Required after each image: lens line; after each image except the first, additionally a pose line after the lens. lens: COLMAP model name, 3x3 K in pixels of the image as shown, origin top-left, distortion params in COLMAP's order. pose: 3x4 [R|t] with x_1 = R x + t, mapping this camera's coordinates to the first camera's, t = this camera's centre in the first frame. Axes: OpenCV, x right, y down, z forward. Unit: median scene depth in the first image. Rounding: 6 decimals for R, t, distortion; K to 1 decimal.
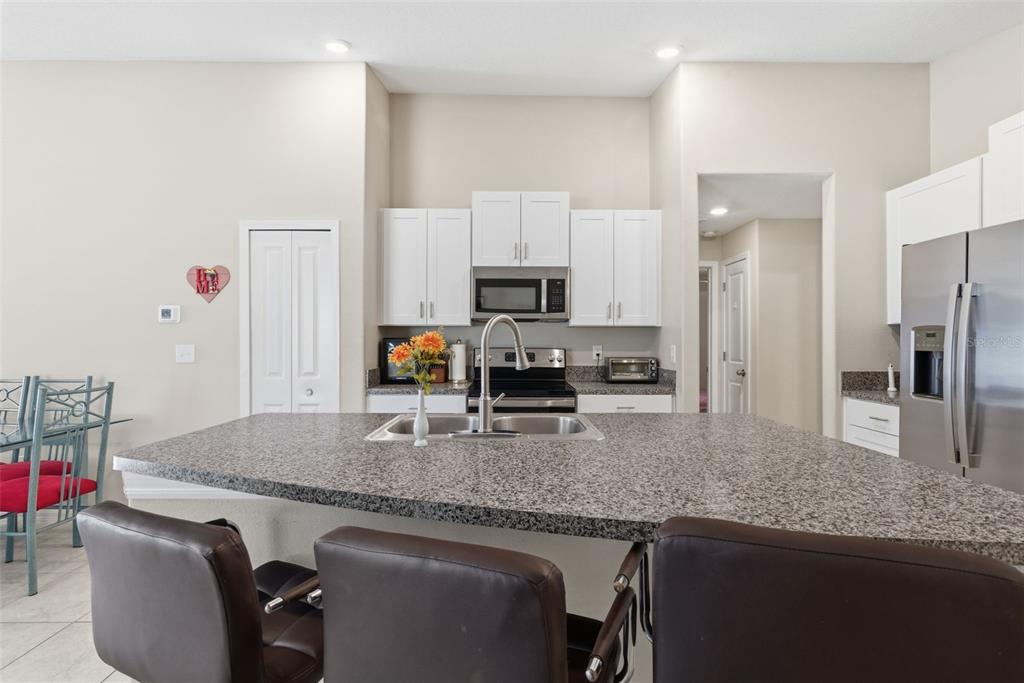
lens RADIAL K [[462.8, 0, 512.8], [0, 462.8, 340.2], [0, 0, 1]] dist [-0.000567, -0.000141]
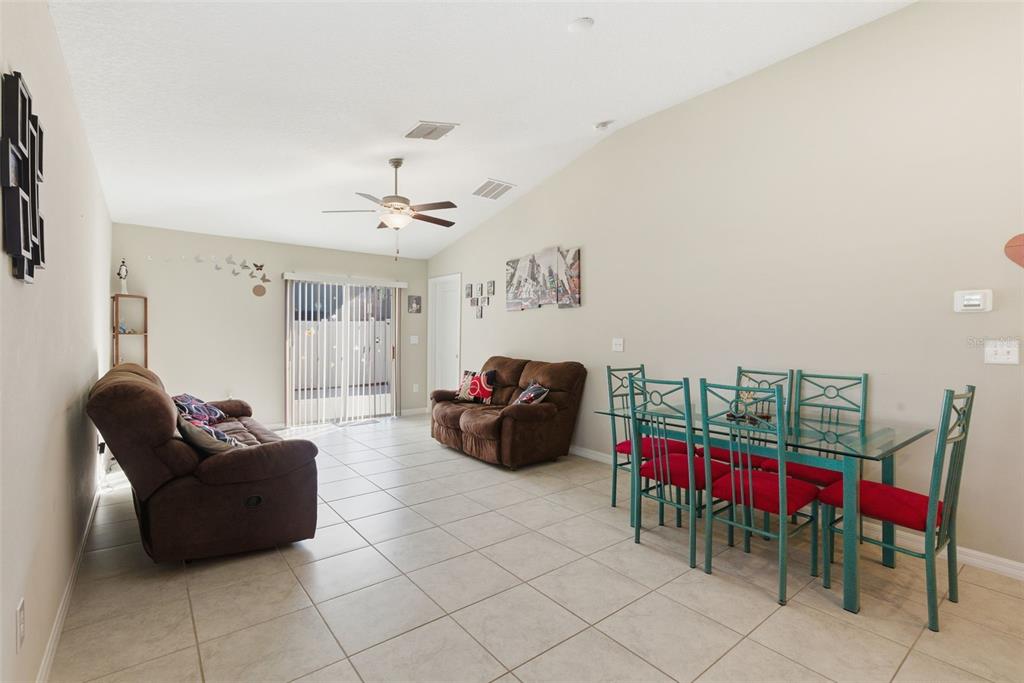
lens RADIAL K [[462.8, 0, 516.4], [0, 462.8, 347.2], [0, 0, 1]] dist [-0.000567, -0.000141]
pose [[0.616347, 0.024830, -0.787083, -0.611251], [-0.003620, 0.999582, 0.028699, 0.002262], [0.787467, -0.014839, 0.616179, -0.088563]]
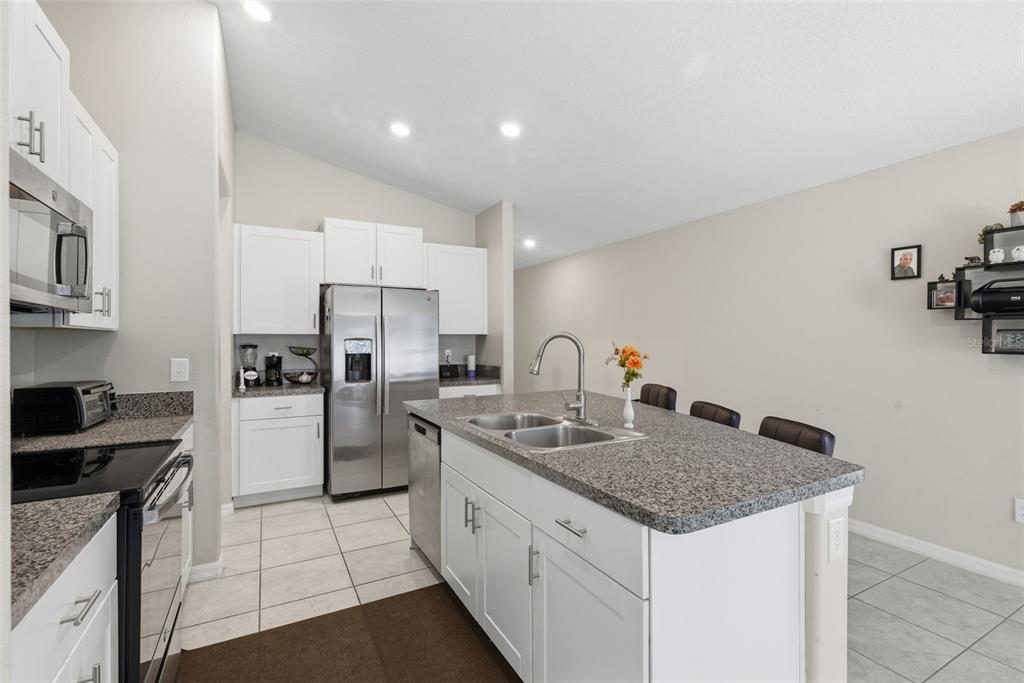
lens RADIAL K [[462.8, 0, 513.7], [0, 462.8, 336.9], [0, 0, 1]] dist [-0.000567, -0.000141]
pose [[-0.469126, 0.011516, 0.883056, -0.600495], [-0.000428, 0.999912, -0.013267, -0.013642], [-0.883131, -0.006602, -0.469079, 0.883488]]
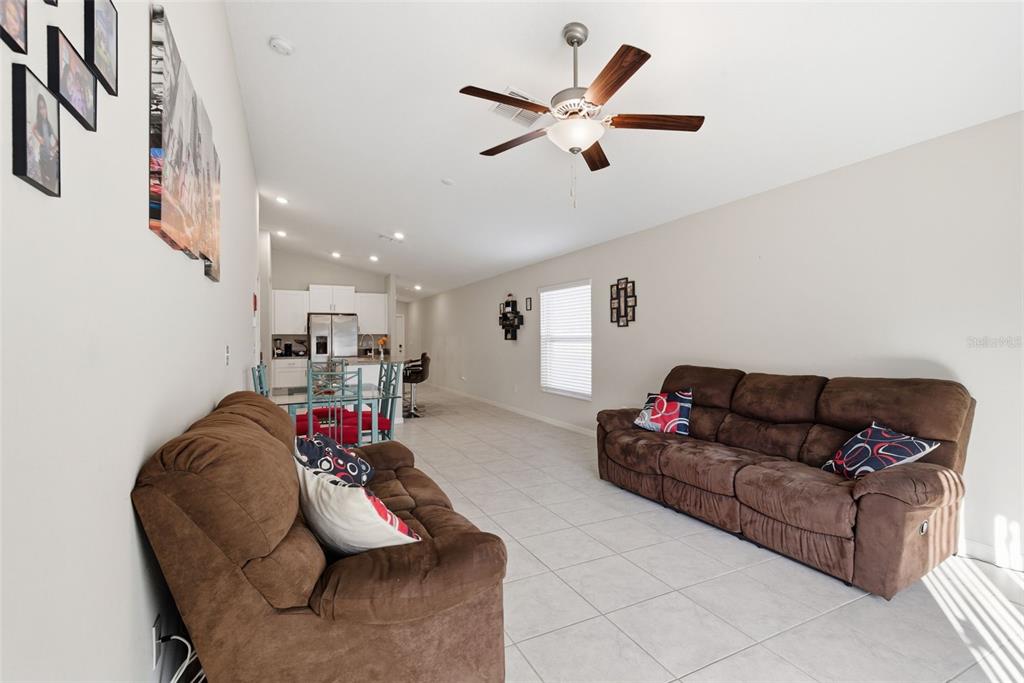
lens RADIAL K [[462.8, 0, 514.2], [0, 462.8, 338.5], [0, 0, 1]] dist [-0.000567, -0.000141]
pose [[-0.441247, 0.005533, 0.897369, -2.480745], [-0.000098, 0.999981, -0.006213, 0.006996], [-0.897386, -0.002829, -0.441238, 0.878634]]
